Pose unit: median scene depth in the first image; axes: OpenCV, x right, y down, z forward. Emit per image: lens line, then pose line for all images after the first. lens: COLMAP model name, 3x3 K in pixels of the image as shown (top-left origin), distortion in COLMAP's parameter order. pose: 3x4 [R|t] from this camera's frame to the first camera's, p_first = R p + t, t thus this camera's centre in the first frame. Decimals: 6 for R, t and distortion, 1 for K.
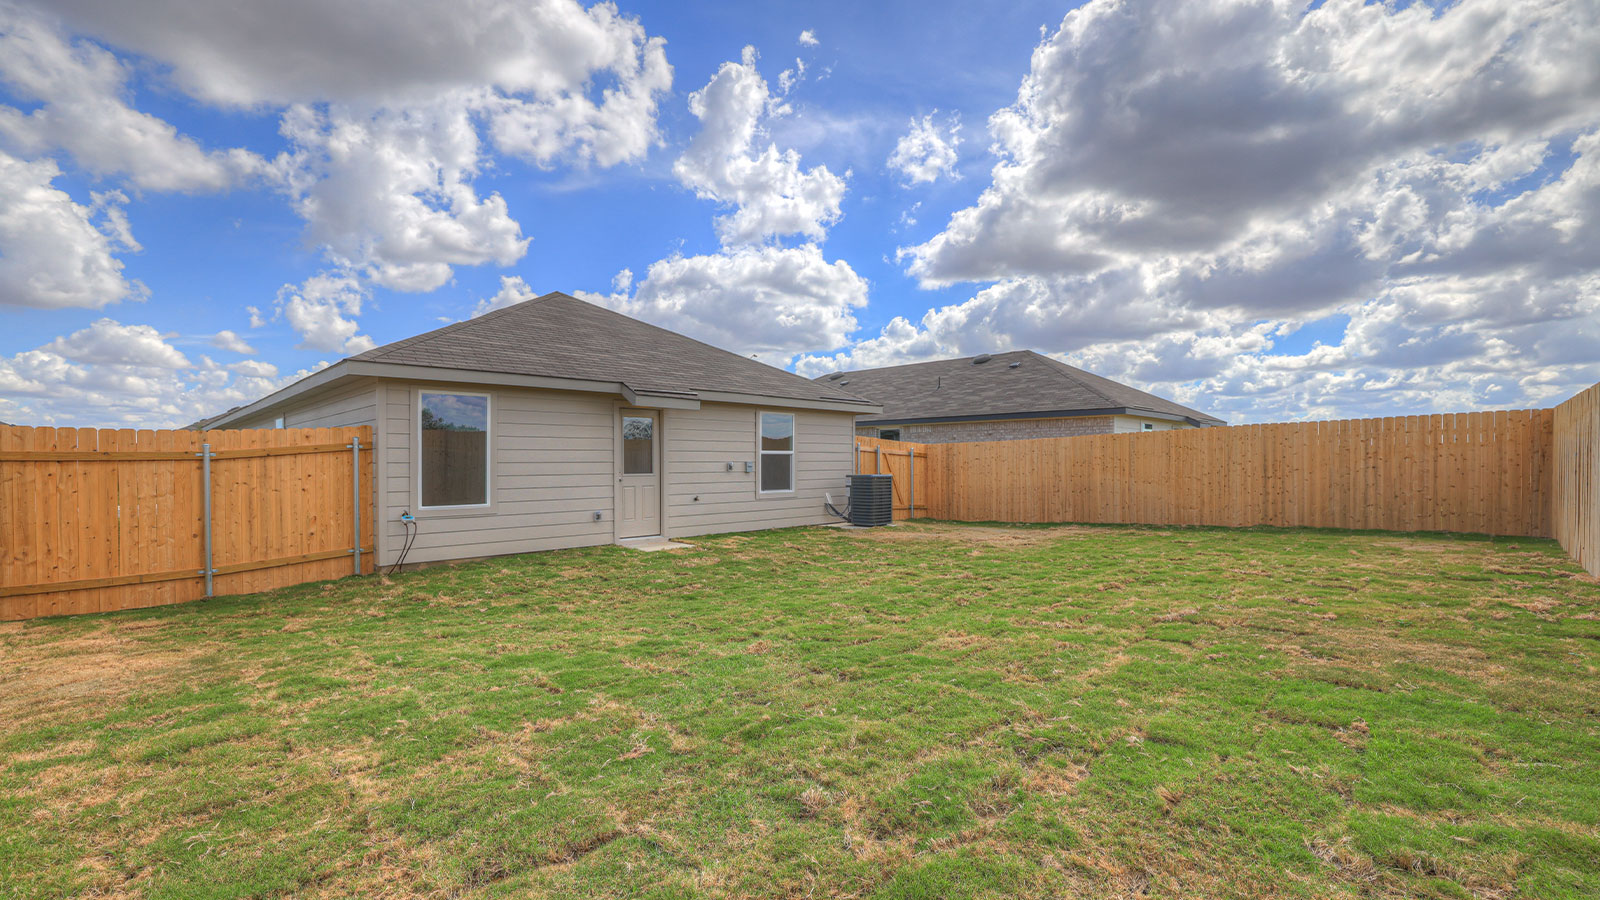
lens RADIAL K [[710.7, 0, 800.0], [0, 710.7, 450.0], [0, 0, 1]] dist [-0.060559, 0.030946]
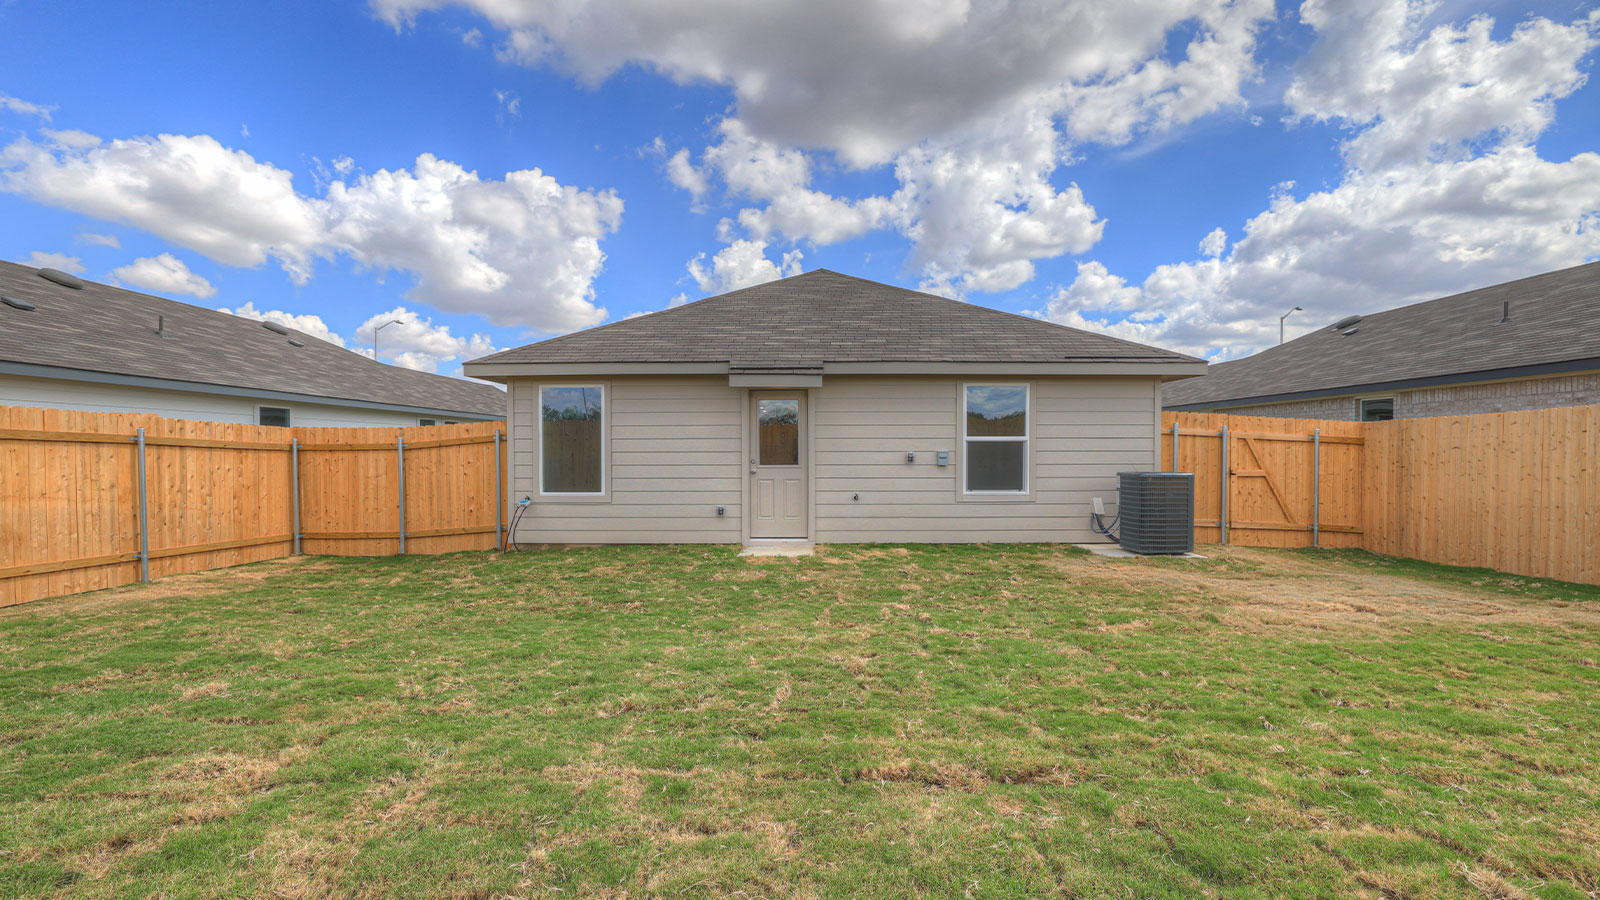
lens RADIAL K [[710.7, 0, 800.0], [0, 710.7, 450.0], [0, 0, 1]] dist [-0.060559, 0.030946]
pose [[0.689670, 0.001980, -0.724121, 0.361771], [0.010406, 0.999866, 0.012644, 0.003766], [0.724049, -0.016255, 0.689557, 0.366383]]
